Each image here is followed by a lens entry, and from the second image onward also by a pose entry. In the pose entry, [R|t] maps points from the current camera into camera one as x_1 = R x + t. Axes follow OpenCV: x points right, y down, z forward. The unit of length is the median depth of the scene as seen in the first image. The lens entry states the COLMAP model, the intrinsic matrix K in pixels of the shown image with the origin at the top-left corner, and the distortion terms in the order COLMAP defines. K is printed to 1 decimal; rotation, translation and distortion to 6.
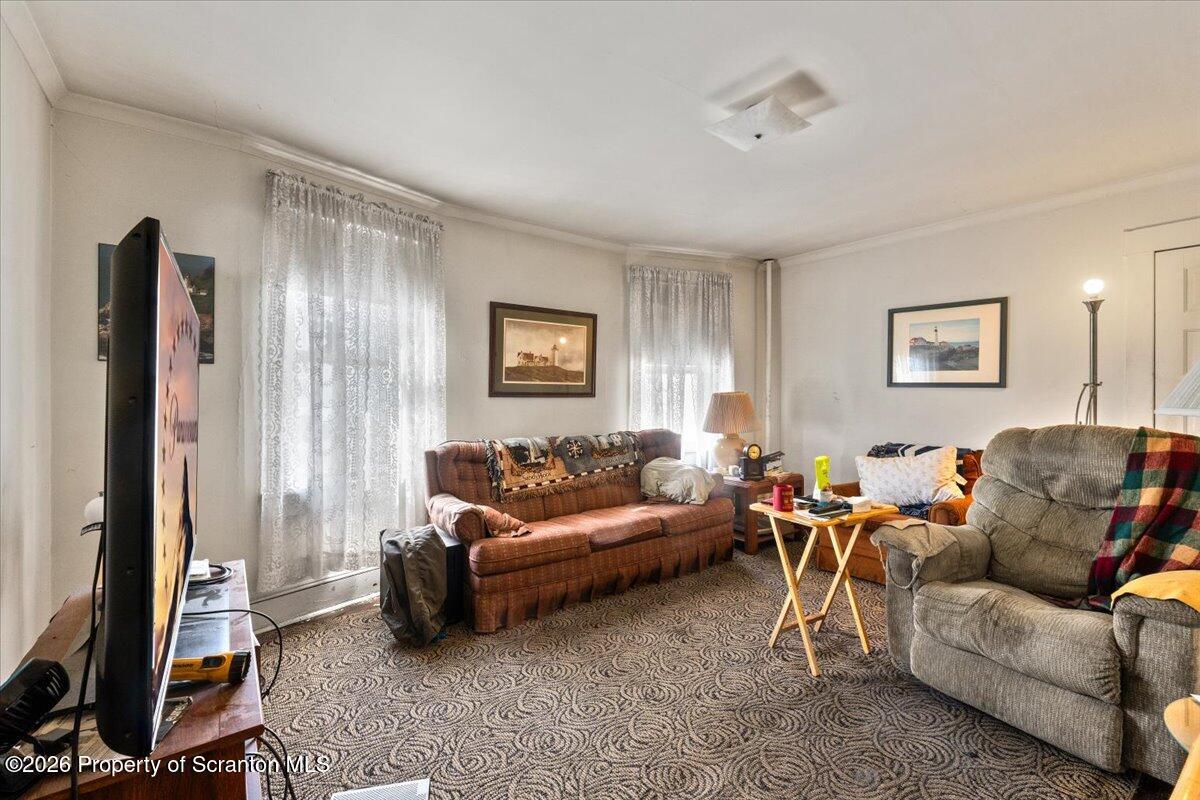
lens RADIAL K [[503.0, 0, 600.4], [0, 503.0, 392.7], [0, 0, 1]] dist [-0.007326, -0.000434]
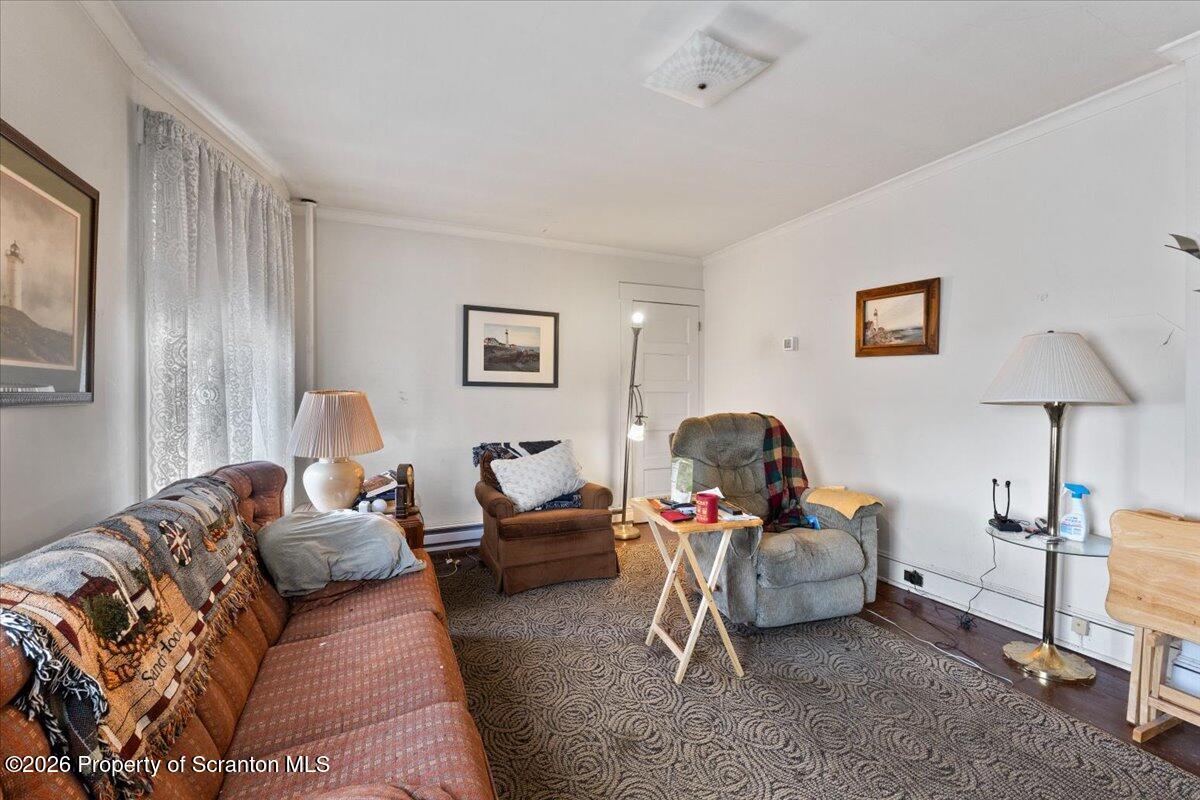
lens RADIAL K [[503.0, 0, 591.5], [0, 503.0, 399.1], [0, 0, 1]] dist [-0.007326, -0.000434]
pose [[0.219738, -0.014309, 0.975454, -0.351166], [0.001500, 0.999896, 0.014330, 0.000531], [-0.975558, -0.001686, 0.219736, 0.628746]]
